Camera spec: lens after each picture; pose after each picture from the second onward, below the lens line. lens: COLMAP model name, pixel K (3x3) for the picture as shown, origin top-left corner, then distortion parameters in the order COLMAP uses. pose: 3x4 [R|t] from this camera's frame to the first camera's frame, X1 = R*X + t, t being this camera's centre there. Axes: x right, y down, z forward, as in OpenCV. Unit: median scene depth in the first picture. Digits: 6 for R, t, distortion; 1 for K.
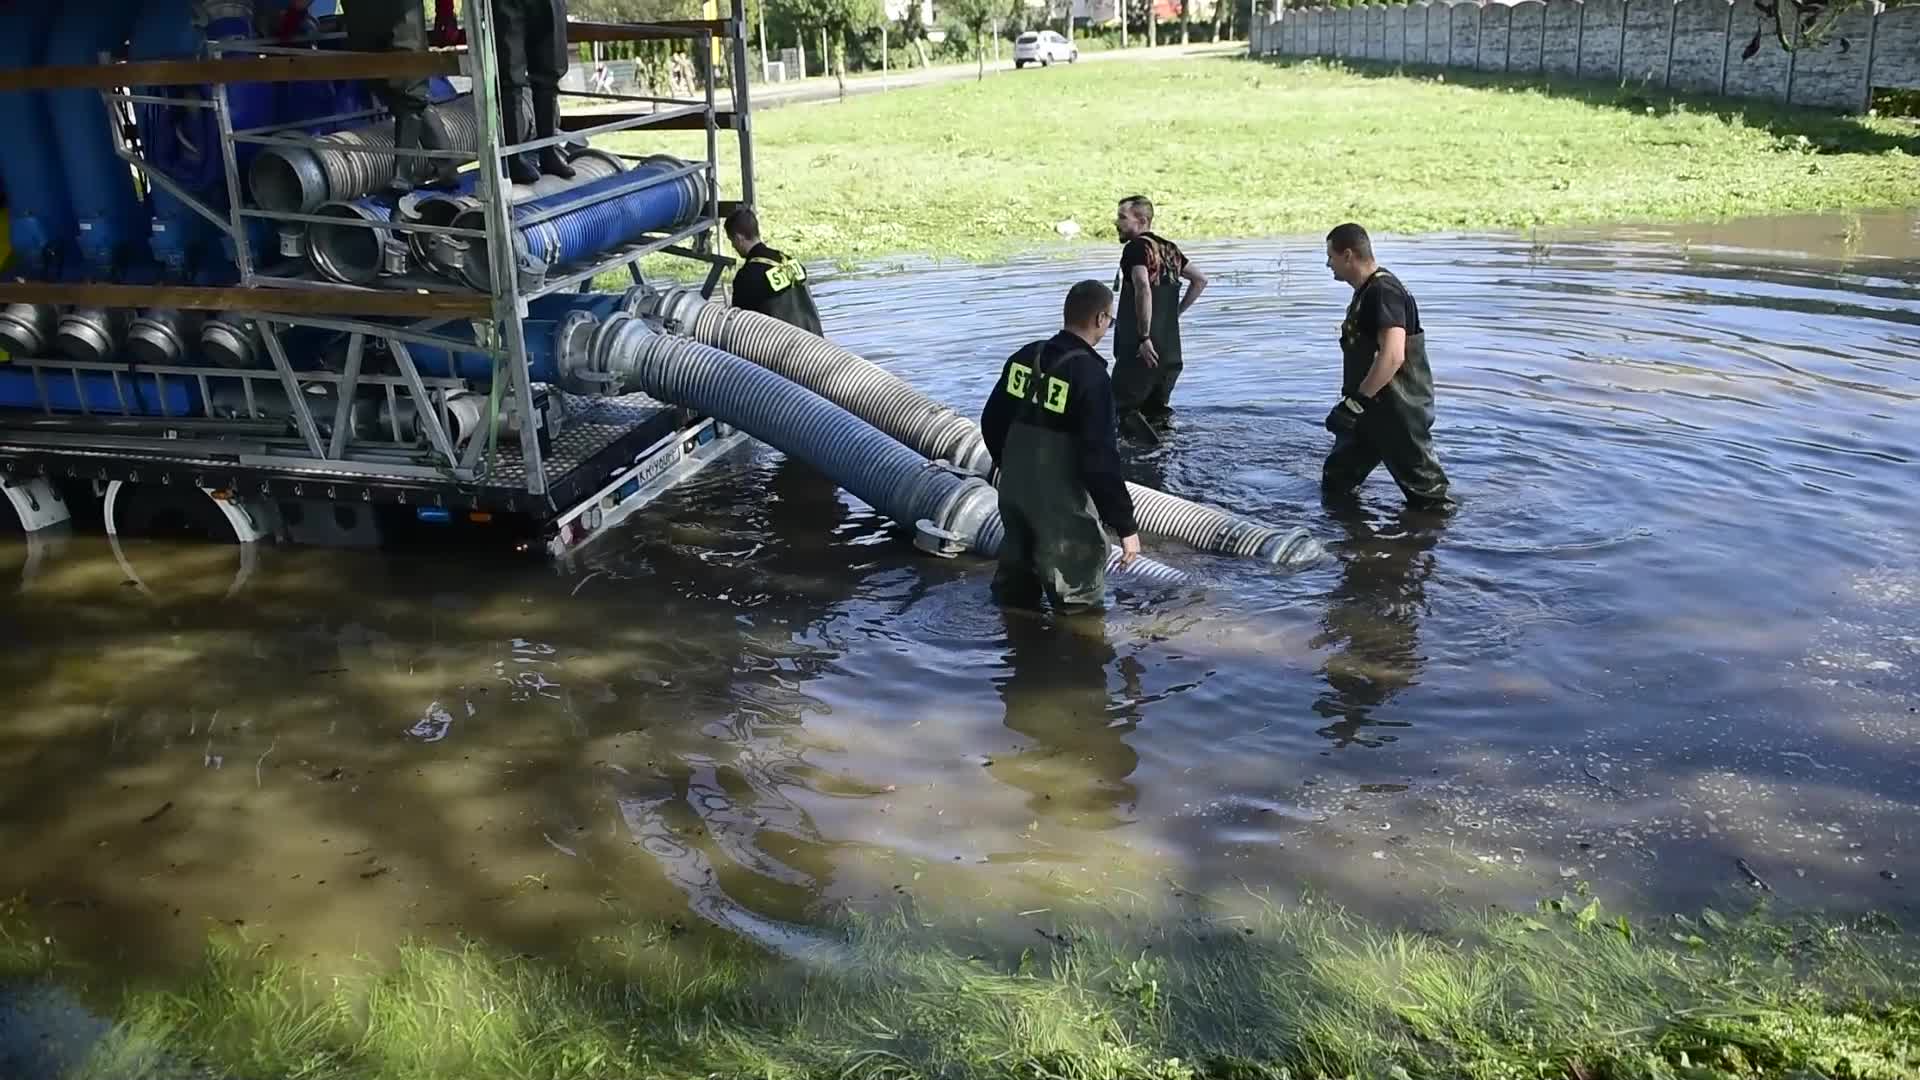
lens RADIAL K [[1472.7, 0, 960.0], [0, 1472.7, 540.0], [0, 0, 1]] dist [-0.000518, -0.001521]
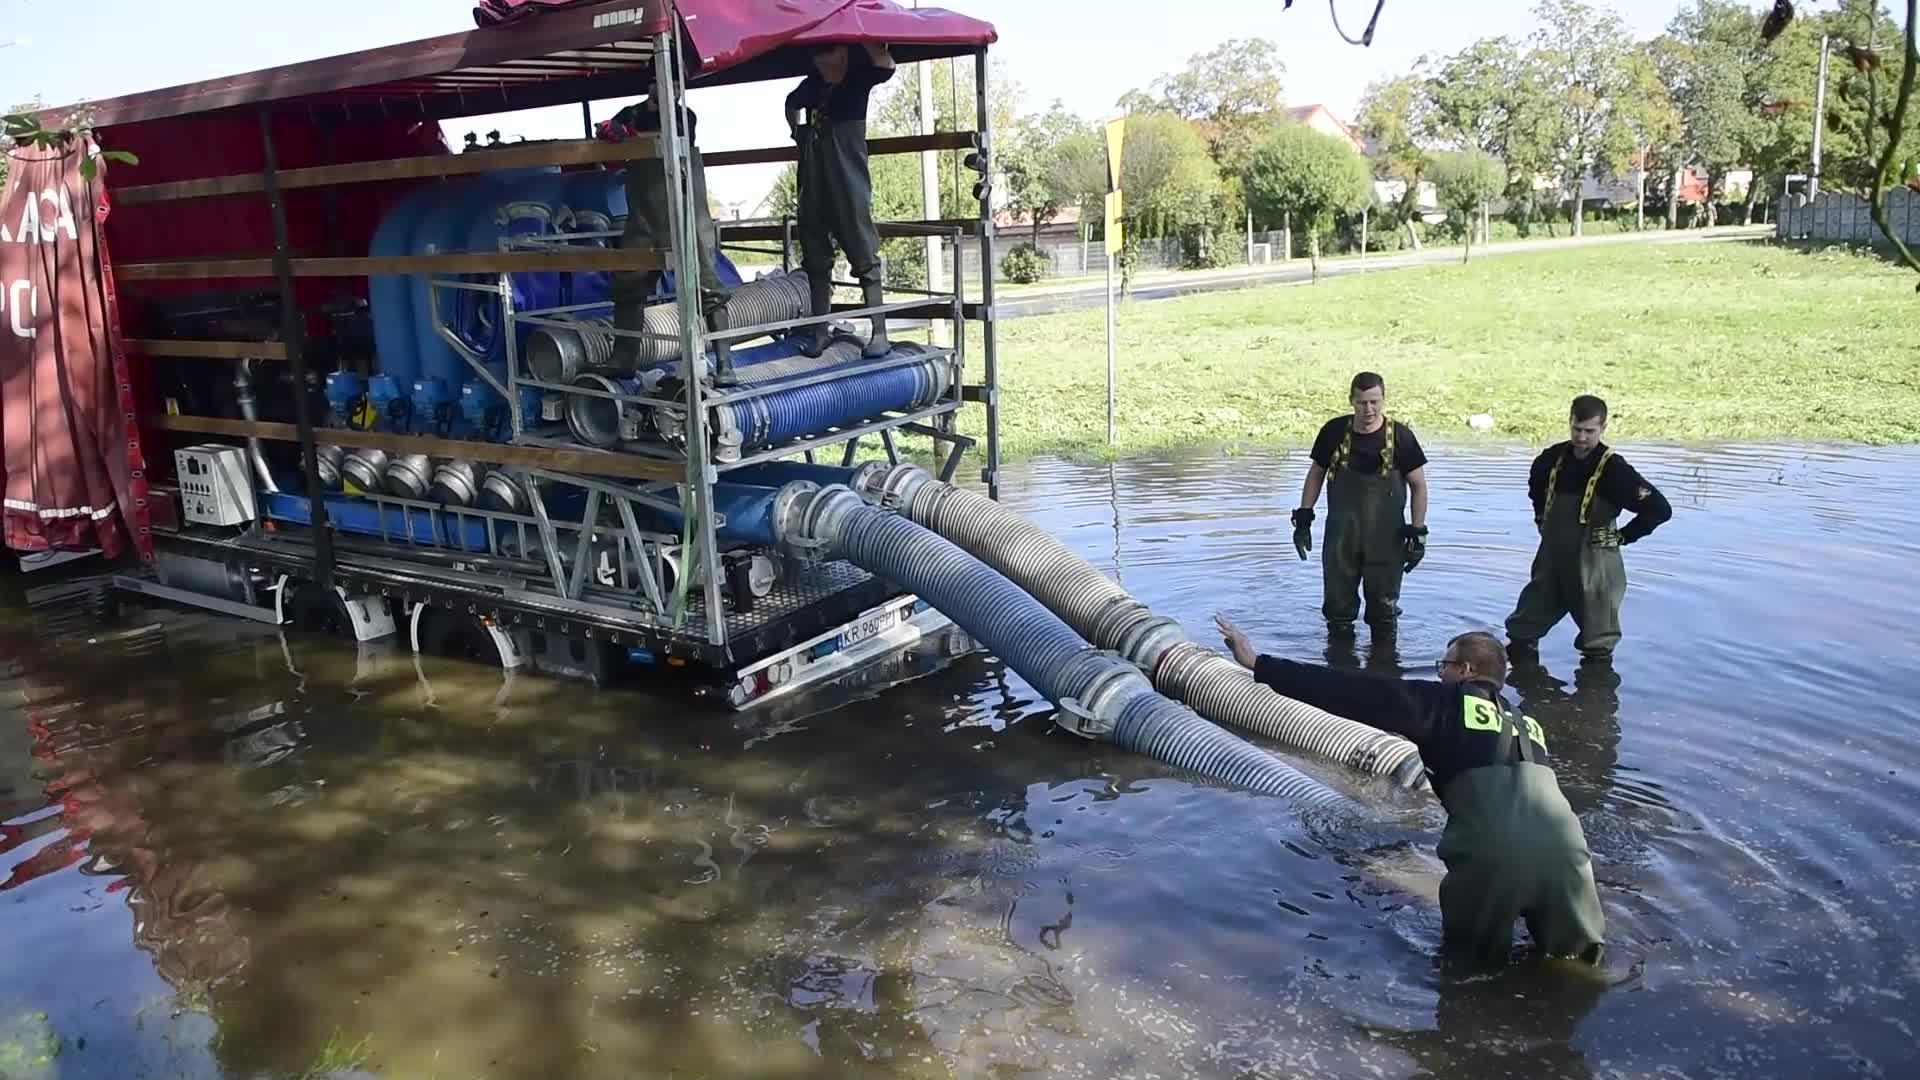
lens RADIAL K [[1496.2, 0, 960.0], [0, 1496.2, 540.0], [0, 0, 1]] dist [0.036377, 0.002944]
pose [[0.951922, 0.067740, -0.298756, 0.173089], [-0.102629, 0.989407, -0.102666, -0.010580], [0.288637, 0.128391, 0.948791, -0.005245]]
